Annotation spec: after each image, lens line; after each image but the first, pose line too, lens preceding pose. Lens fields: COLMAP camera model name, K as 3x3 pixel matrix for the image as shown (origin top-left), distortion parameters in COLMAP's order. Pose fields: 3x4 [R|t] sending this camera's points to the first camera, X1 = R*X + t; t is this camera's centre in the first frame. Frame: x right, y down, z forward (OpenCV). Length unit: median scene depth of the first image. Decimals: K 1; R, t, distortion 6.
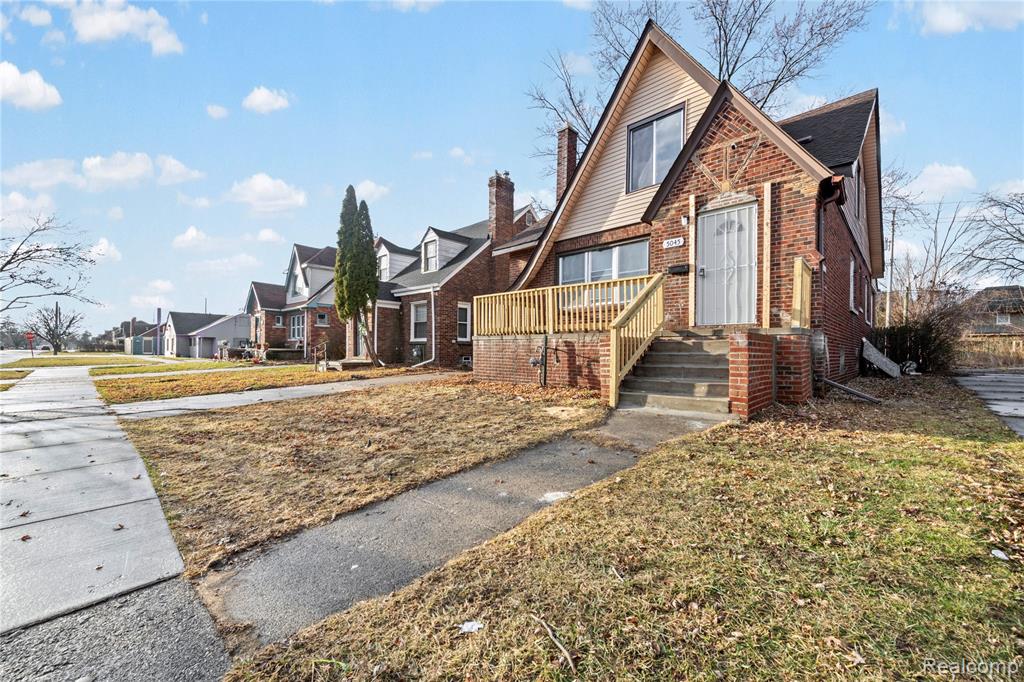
lens RADIAL K [[386.6, 0, 512.0], [0, 386.6, 341.0], [0, 0, 1]] dist [-0.000185, -0.000022]
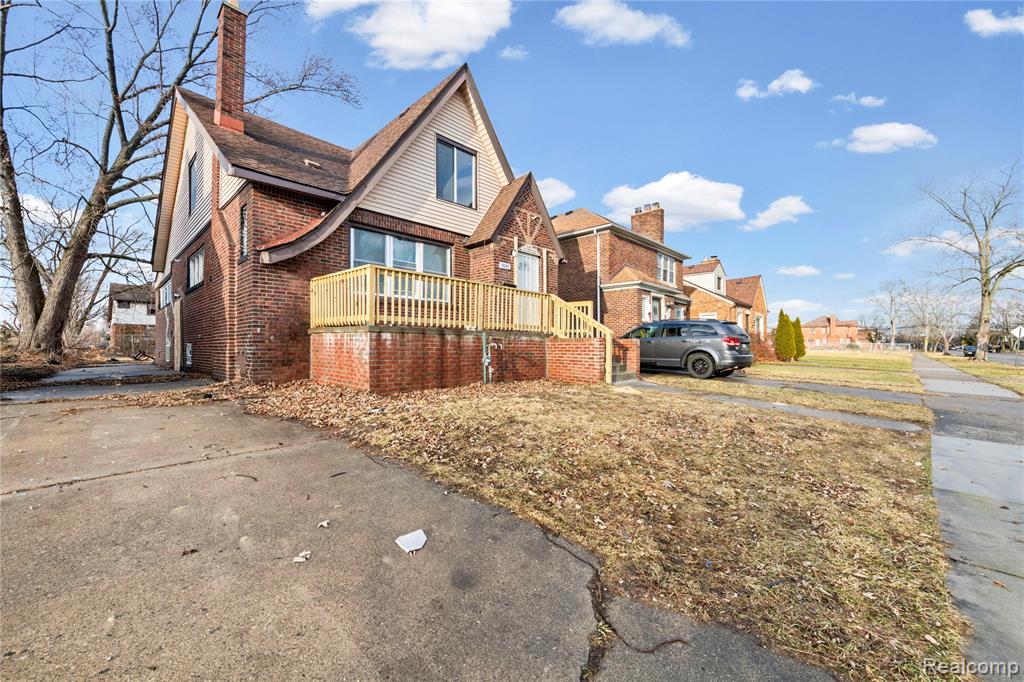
lens RADIAL K [[386.6, 0, 512.0], [0, 386.6, 341.0], [0, 0, 1]] dist [-0.000185, -0.000022]
pose [[0.013907, 0.000668, 0.999903, -0.799019], [-0.017374, 0.999849, -0.000426, 0.008181], [-0.999752, -0.017366, 0.013917, 0.816812]]
